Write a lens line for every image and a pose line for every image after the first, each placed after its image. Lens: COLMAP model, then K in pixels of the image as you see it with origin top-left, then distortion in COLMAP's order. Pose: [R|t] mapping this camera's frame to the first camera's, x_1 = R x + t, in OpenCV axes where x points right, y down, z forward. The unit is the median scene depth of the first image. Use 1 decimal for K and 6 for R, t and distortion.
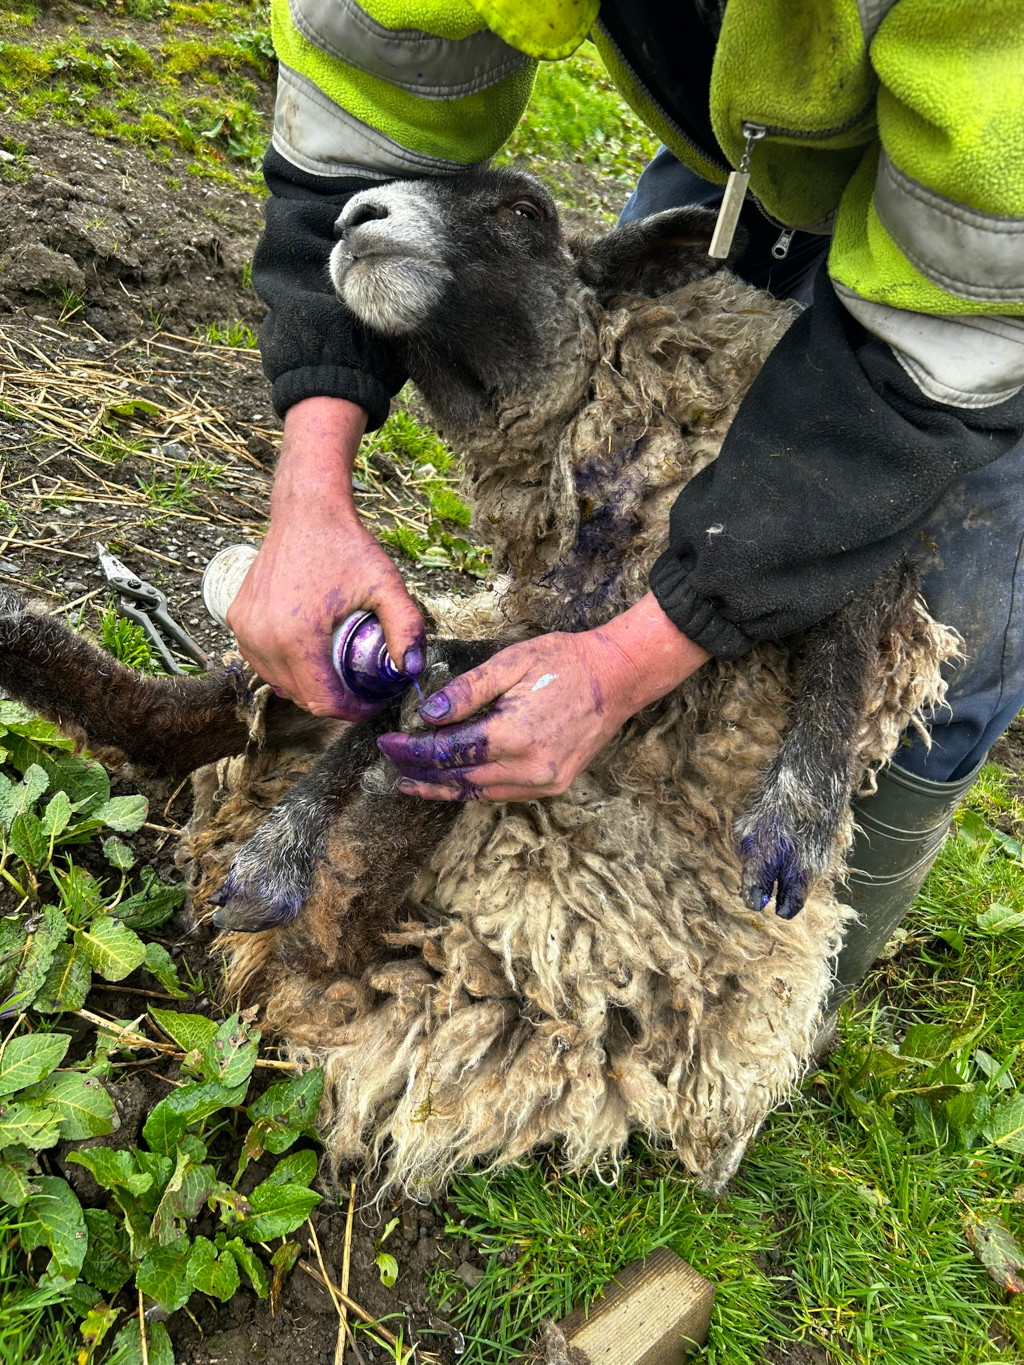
lens RADIAL K [[1052.2, 0, 512.9], [0, 1052.2, 718.5], [0, 0, 1]] dist [0.076779, -0.107692]
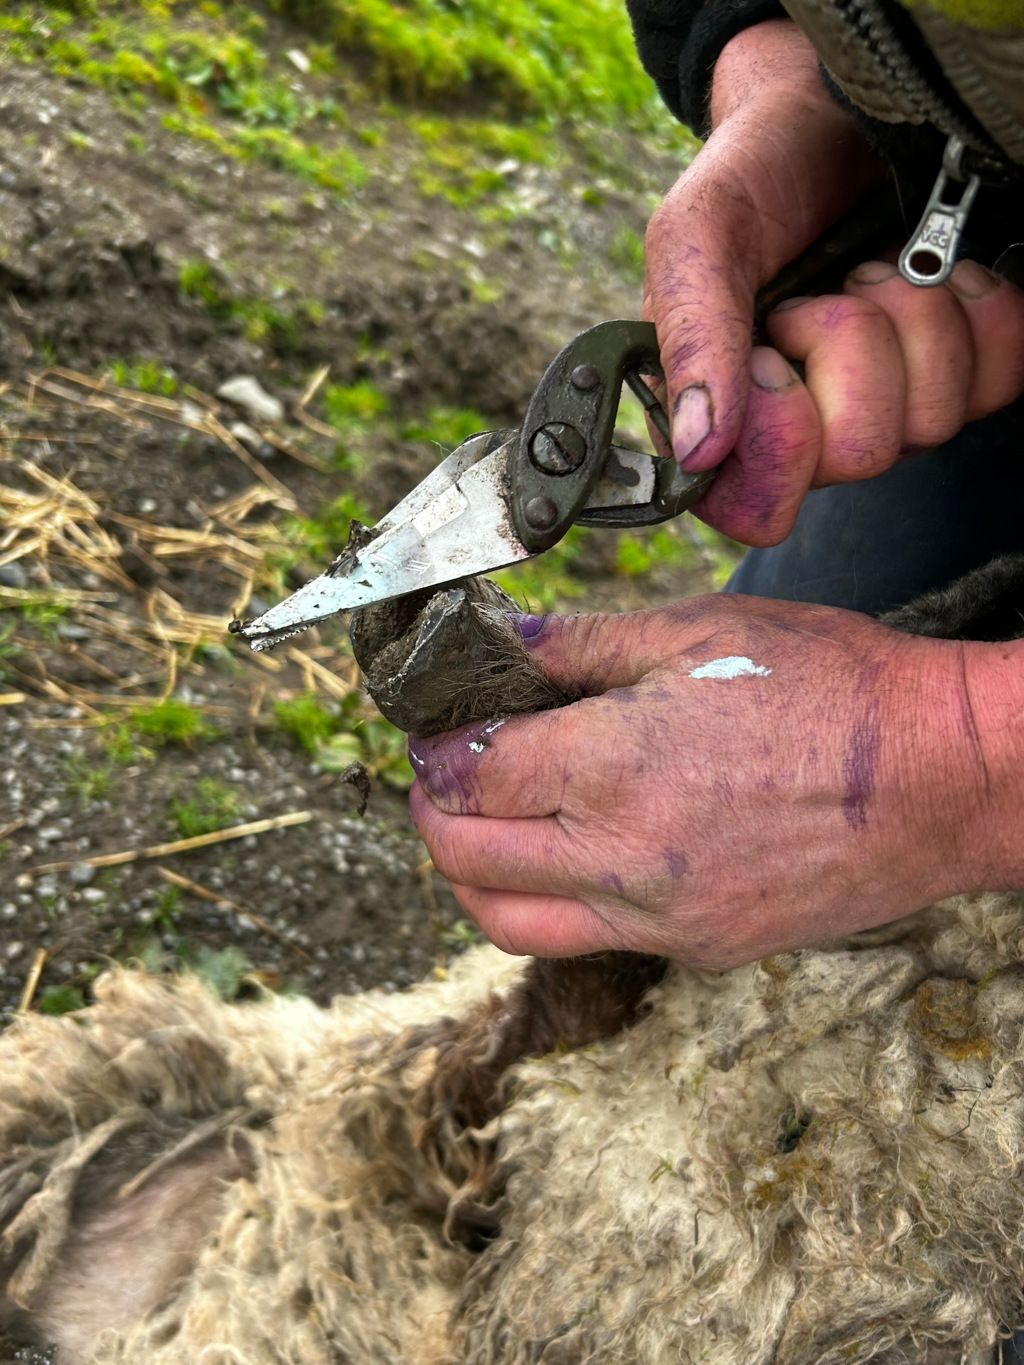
lens RADIAL K [[1052.2, 0, 512.9], [0, 1052.2, 718.5], [0, 0, 1]] dist [0.076779, -0.107692]
pose [[0.995485, 0.094401, -0.009900, 0.038983], [-0.093707, 0.994028, 0.055932, -0.167105], [0.015121, -0.054751, 0.998386, 0.185736]]
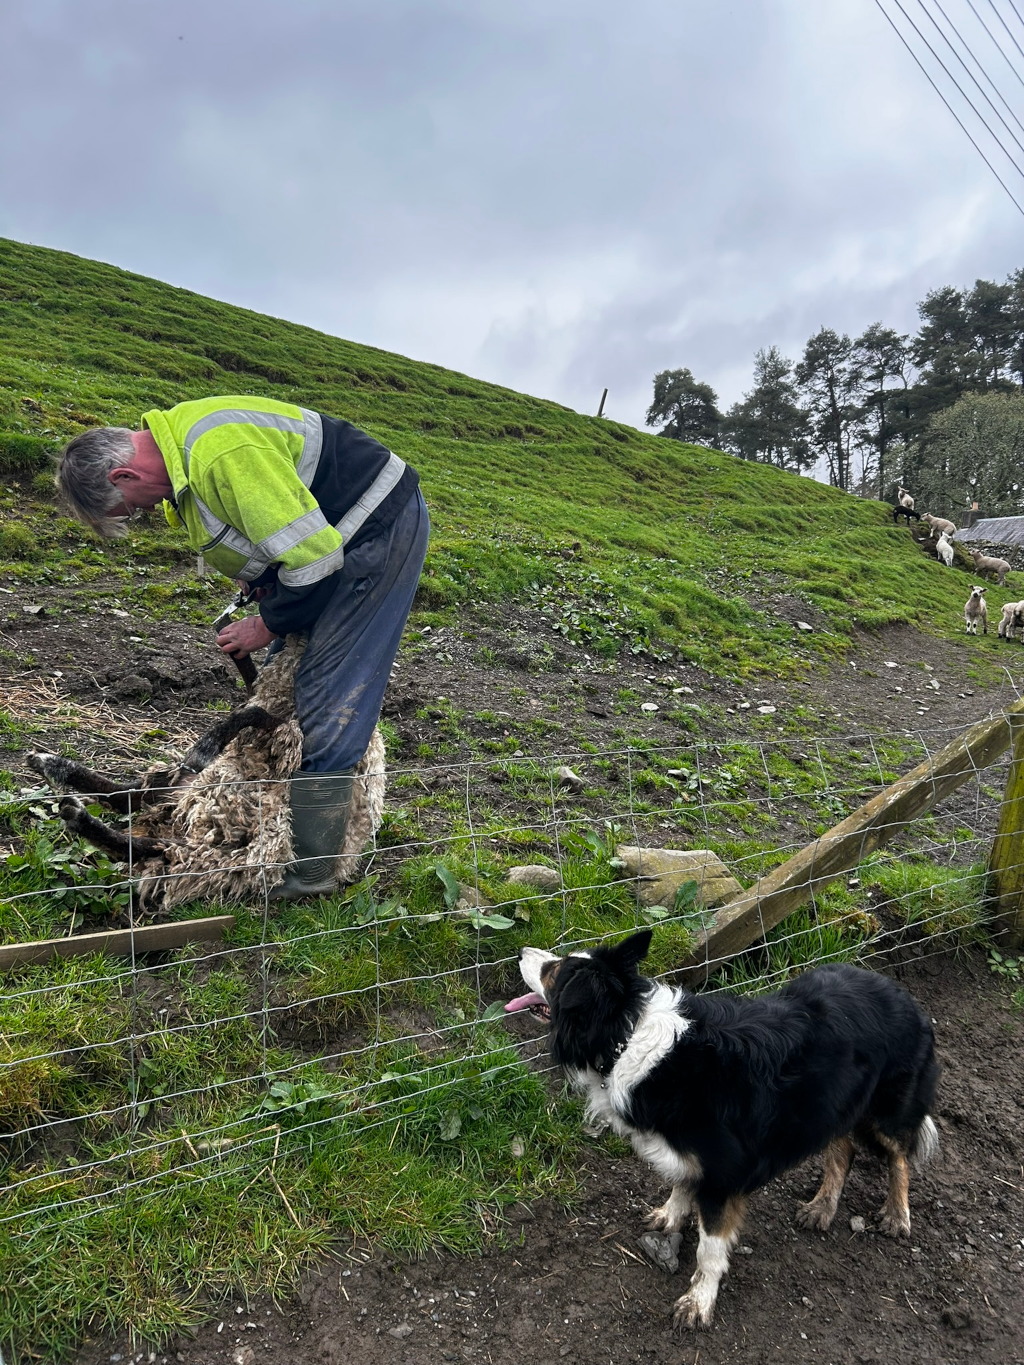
lens RADIAL K [[1055.2, 0, 512.0], [0, 1055.2, 682.5], [0, 0, 1]] dist [0.031502, -0.000620]
pose [[0.986644, -0.098680, -0.129596, 0.554844], [0.040208, 0.918532, -0.393296, 0.422131], [0.157849, 0.382833, 0.910232, -0.791731]]
